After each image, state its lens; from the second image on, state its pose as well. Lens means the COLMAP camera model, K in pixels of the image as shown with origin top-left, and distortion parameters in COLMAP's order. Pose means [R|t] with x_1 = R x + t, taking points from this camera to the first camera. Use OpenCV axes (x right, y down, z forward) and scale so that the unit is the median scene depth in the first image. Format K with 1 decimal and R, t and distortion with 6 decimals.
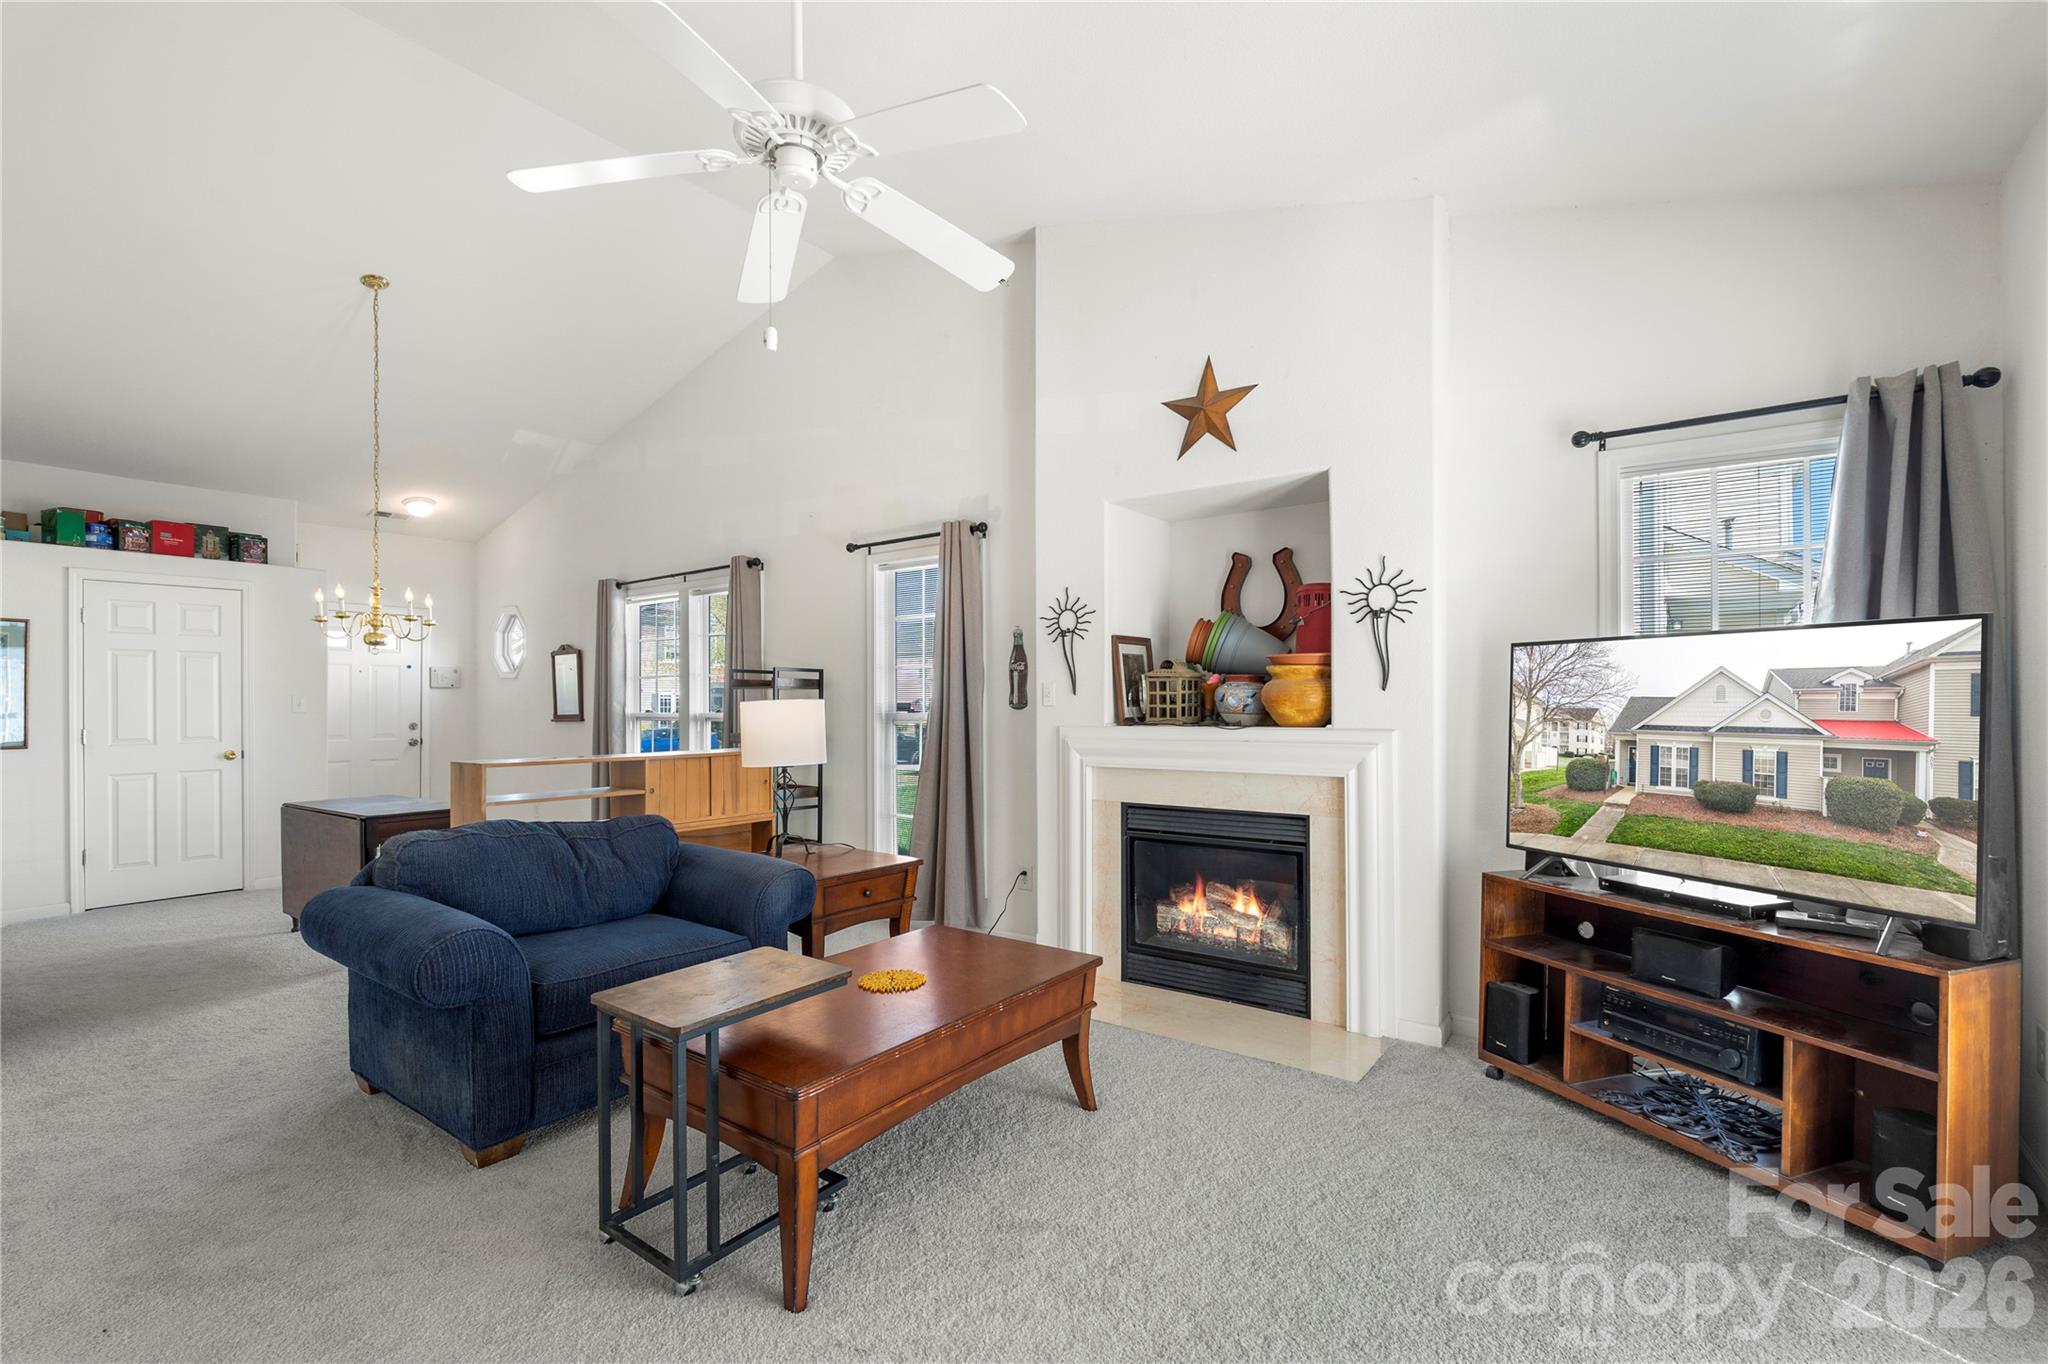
lens RADIAL K [[894.1, 0, 1032.4], [0, 894.1, 750.0], [0, 0, 1]] dist [-0.011091, 0.001212]
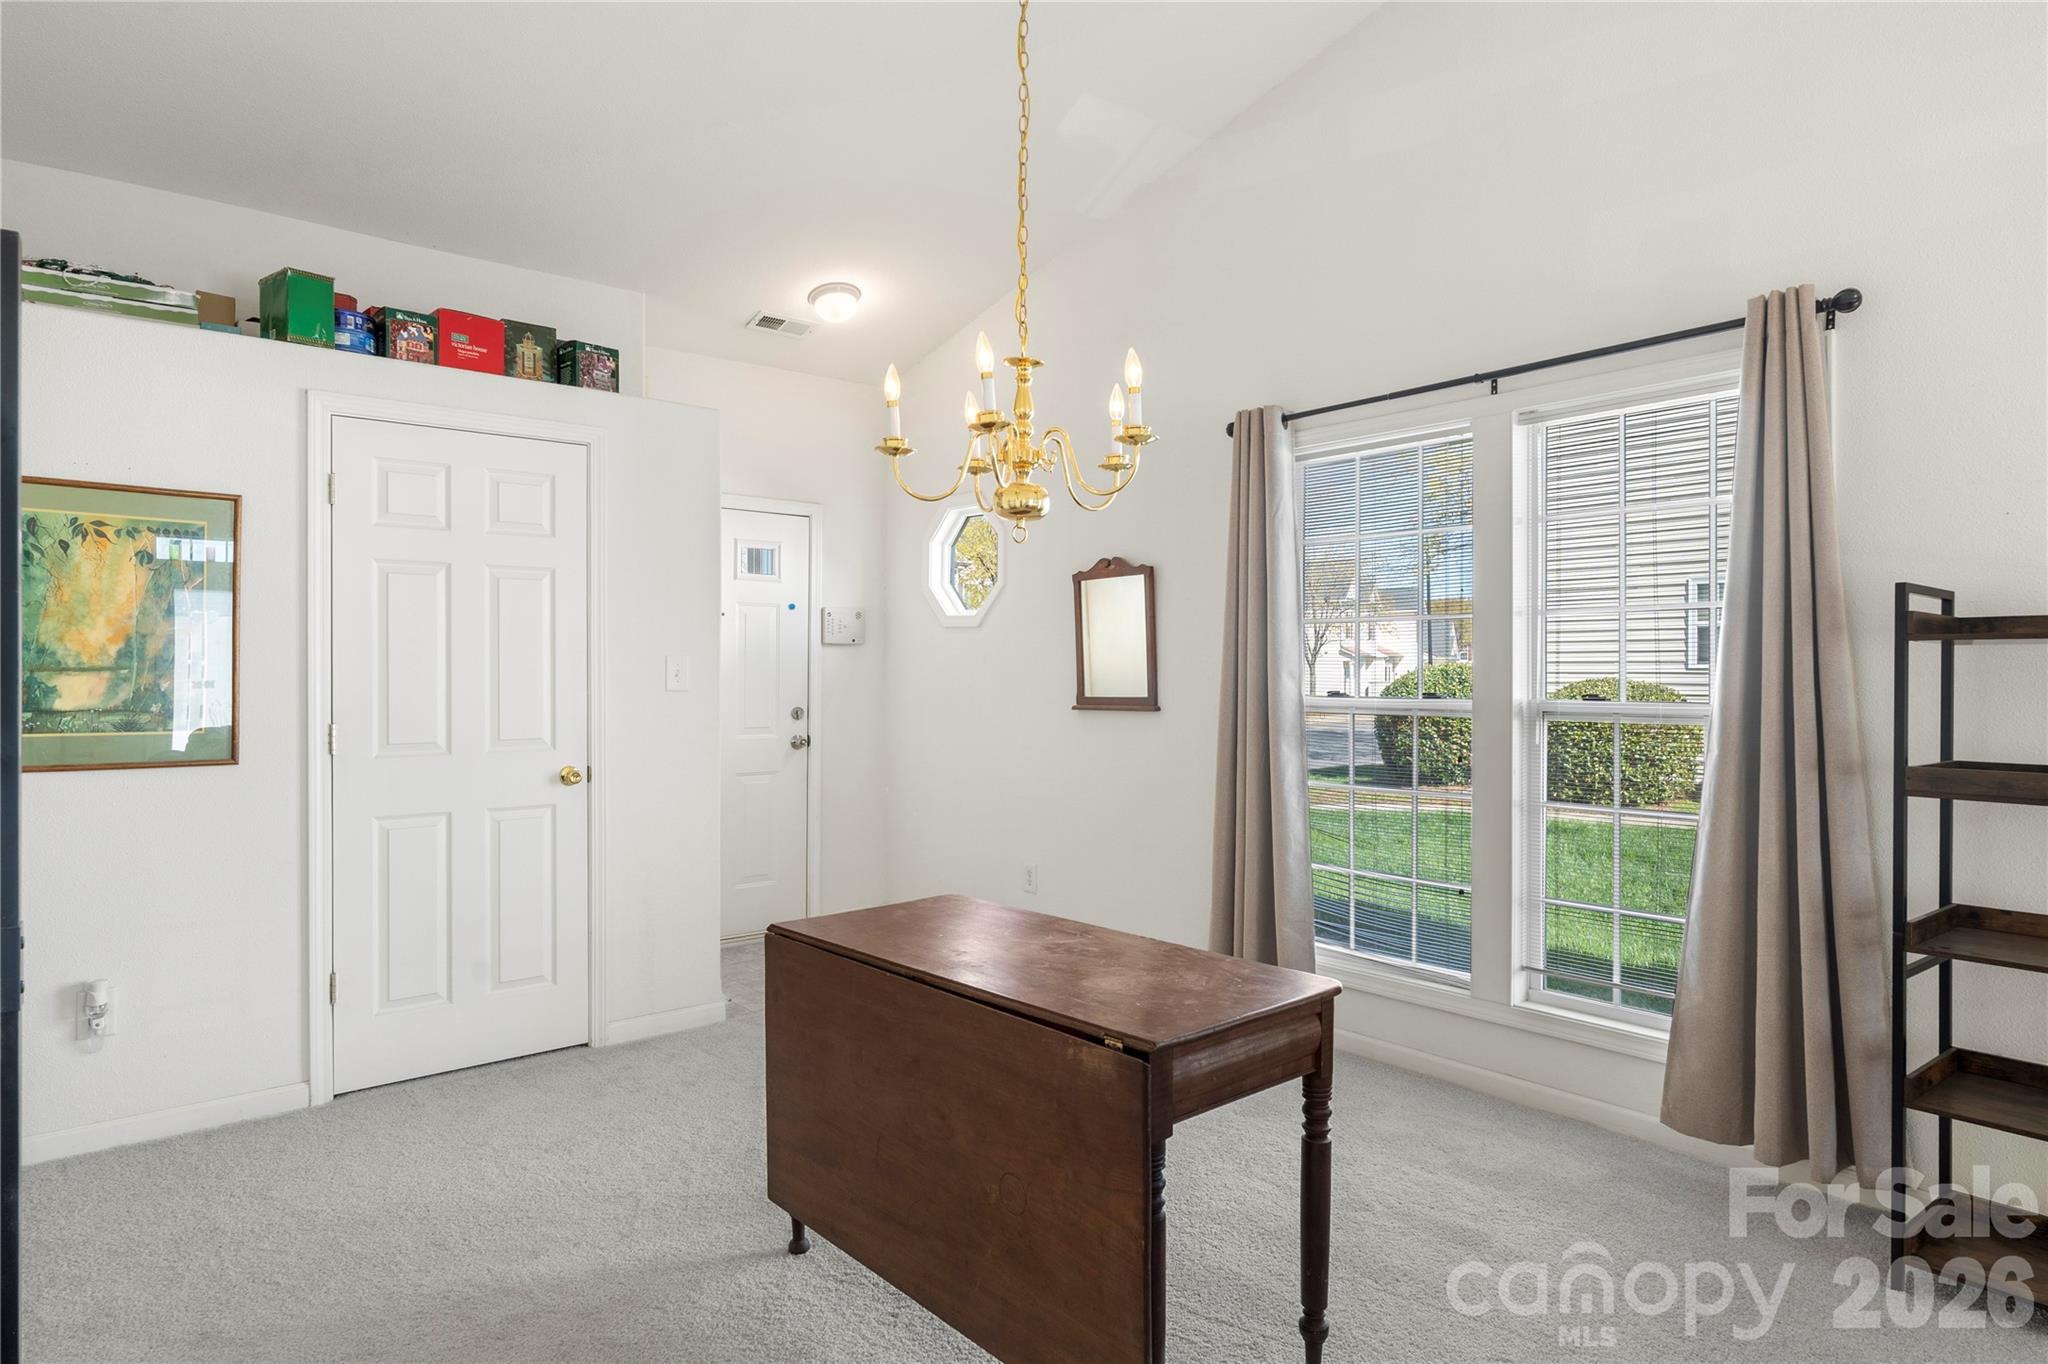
lens RADIAL K [[1138.6, 0, 1019.8], [0, 1138.6, 757.1], [0, 0, 1]] dist [-0.001091, -0.000560]
pose [[0.971515, 0.021677, -0.235984, -0.505764], [-0.016642, 0.999590, 0.023309, -0.023882], [0.236392, -0.018718, 0.971477, 0.436202]]
